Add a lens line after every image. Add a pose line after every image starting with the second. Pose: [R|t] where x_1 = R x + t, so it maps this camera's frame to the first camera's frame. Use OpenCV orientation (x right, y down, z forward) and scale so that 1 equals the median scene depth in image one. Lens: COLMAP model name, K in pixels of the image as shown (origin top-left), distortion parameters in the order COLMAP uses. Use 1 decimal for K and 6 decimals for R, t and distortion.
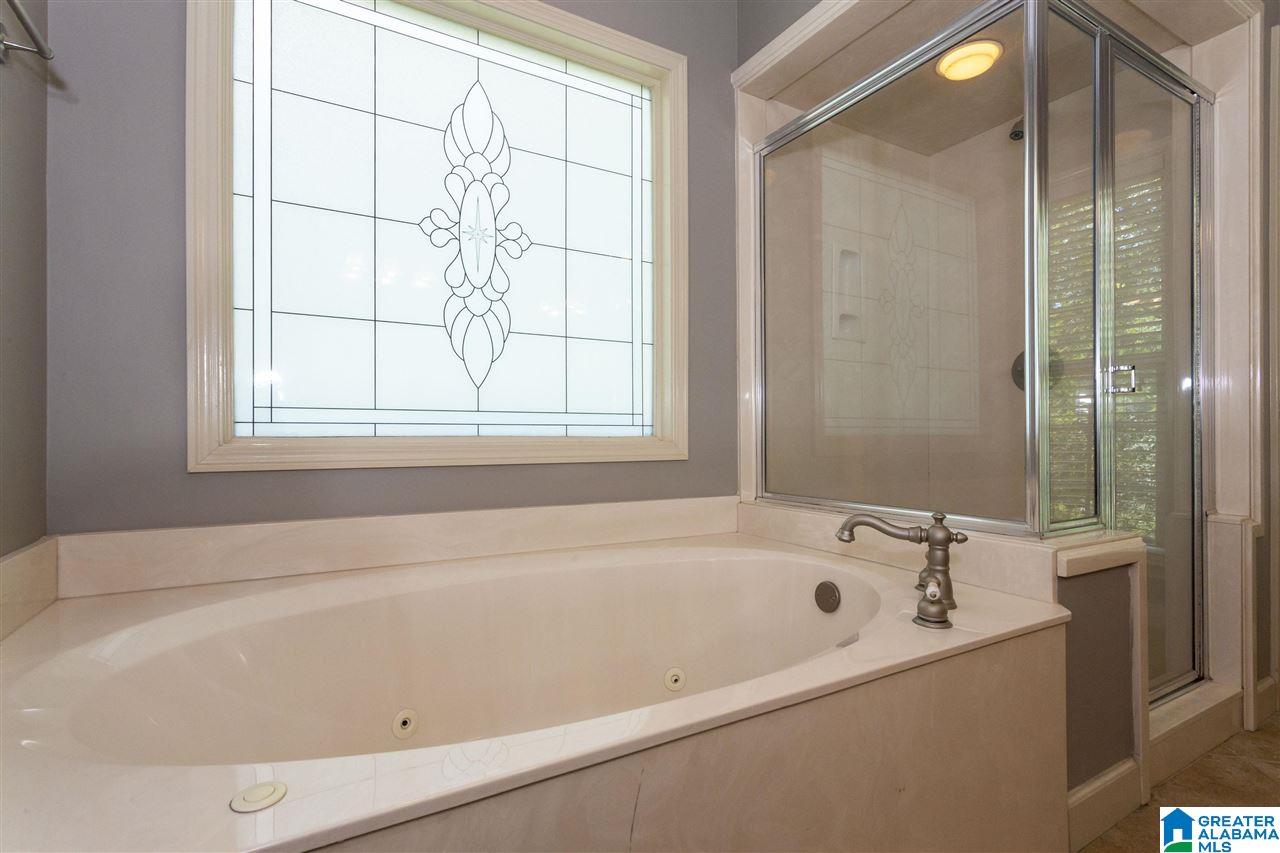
lens RADIAL K [[620.9, 0, 640.0], [0, 620.9, 426.5], [0, 0, 1]] dist [0.003721, 0.001531]
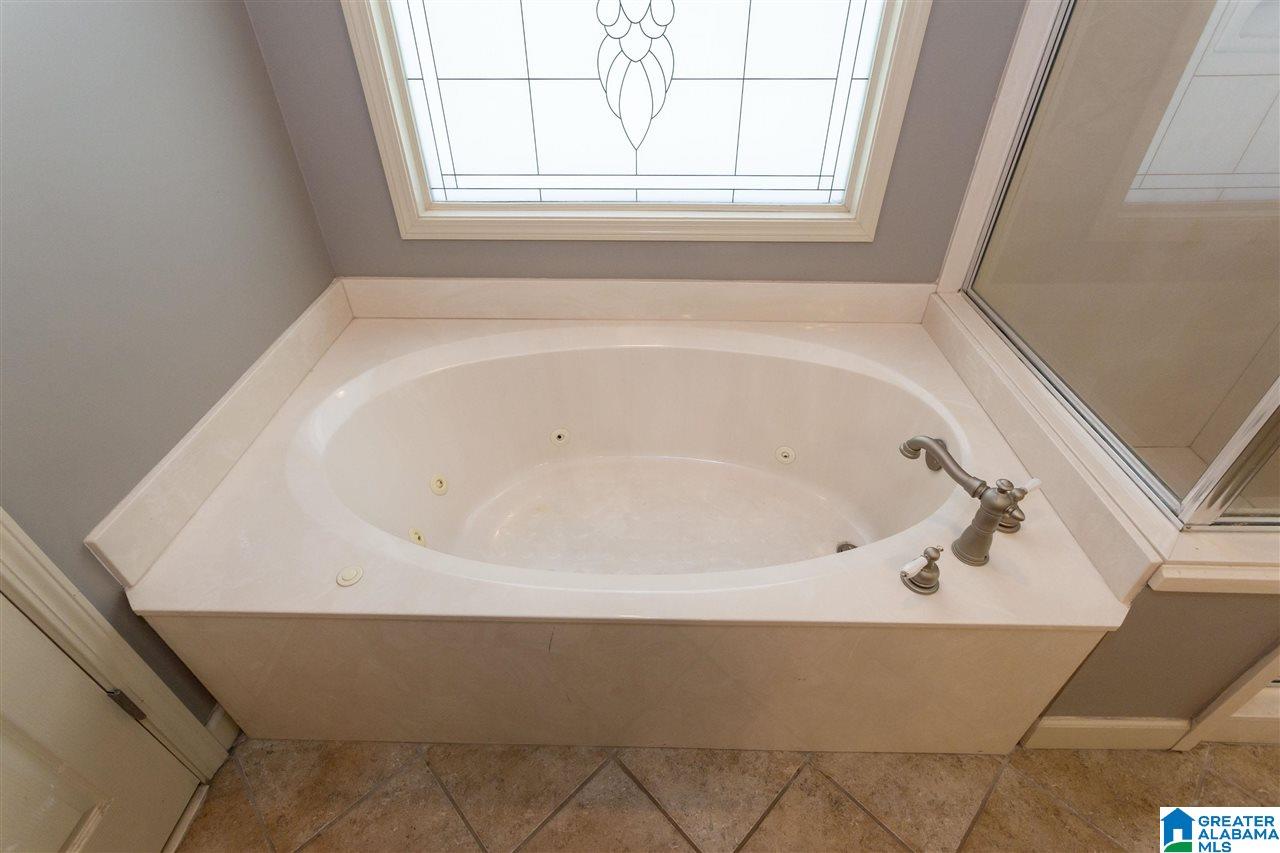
lens RADIAL K [[606.1, 0, 641.7], [0, 606.1, 423.0], [0, 0, 1]] dist [0.003931, 0.000866]
pose [[0.852023, 0.318356, -0.415579, 0.264598], [0.008571, 0.785252, 0.619117, -0.307902], [0.523434, -0.531064, 0.666324, 0.164454]]
